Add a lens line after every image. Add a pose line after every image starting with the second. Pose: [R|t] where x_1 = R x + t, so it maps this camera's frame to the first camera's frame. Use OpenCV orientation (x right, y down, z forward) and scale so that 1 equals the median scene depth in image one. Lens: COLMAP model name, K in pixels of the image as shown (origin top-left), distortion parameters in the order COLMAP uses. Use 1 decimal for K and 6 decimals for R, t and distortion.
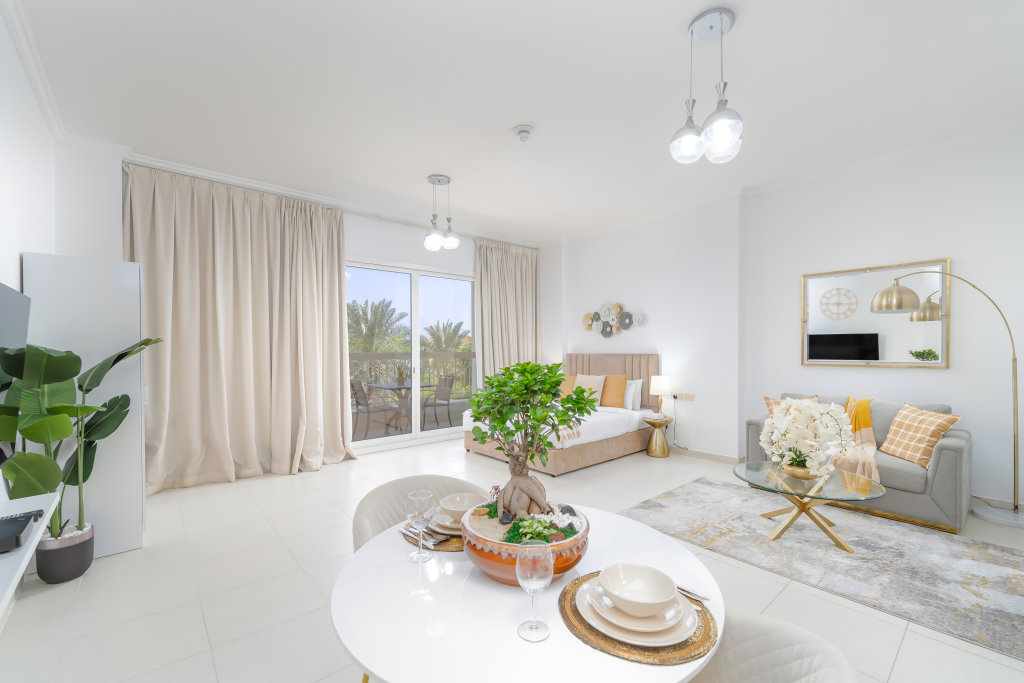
lens RADIAL K [[427.1, 0, 514.8], [0, 427.1, 355.5], [0, 0, 1]] dist [-0.001494, -0.000566]
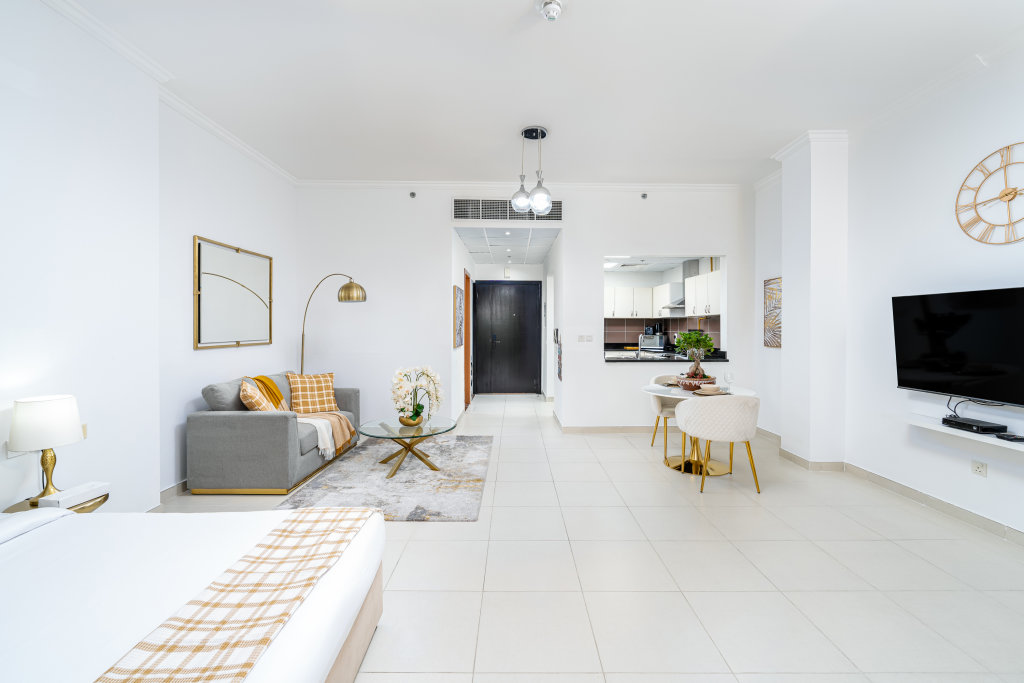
lens RADIAL K [[417.5, 0, 513.9], [0, 417.5, 334.7], [0, 0, 1]] dist [-0.002574, -0.000441]
pose [[-0.758023, -0.010255, 0.652147, -0.279180], [0.012160, 0.999480, 0.029851, -0.020198], [-0.652114, 0.030557, -0.757504, 1.187610]]
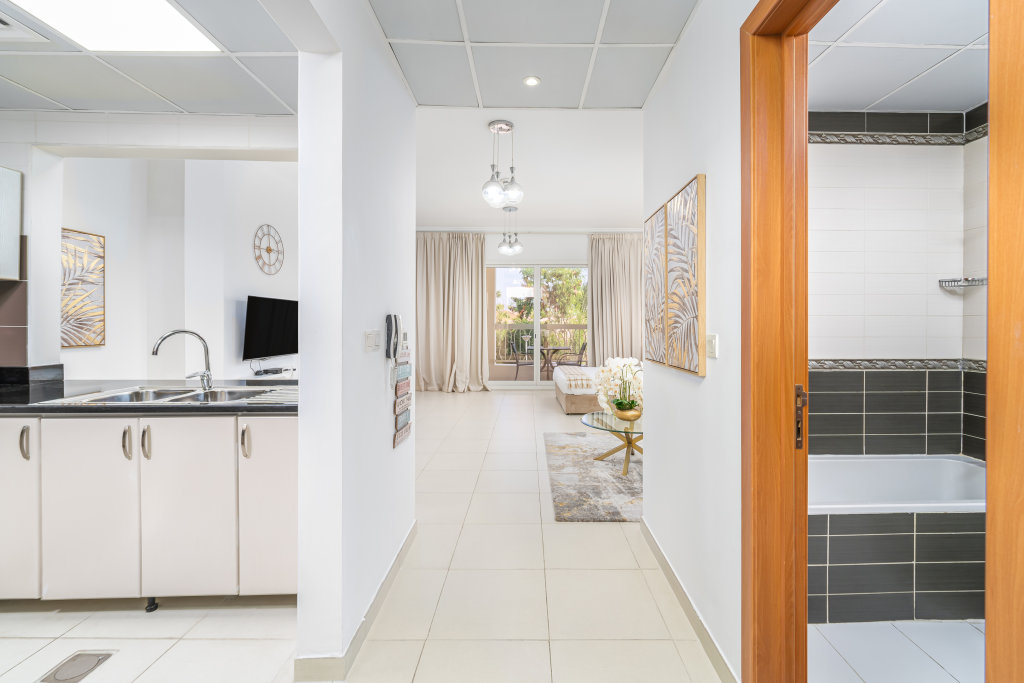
lens RADIAL K [[427.7, 0, 526.4], [0, 427.7, 334.0], [0, 0, 1]] dist [0.000512, -0.000028]
pose [[0.756672, 0.021249, -0.653450, 0.855122], [-0.016311, 0.999774, 0.013624, 0.011209], [0.653592, 0.000349, 0.756847, -0.110594]]
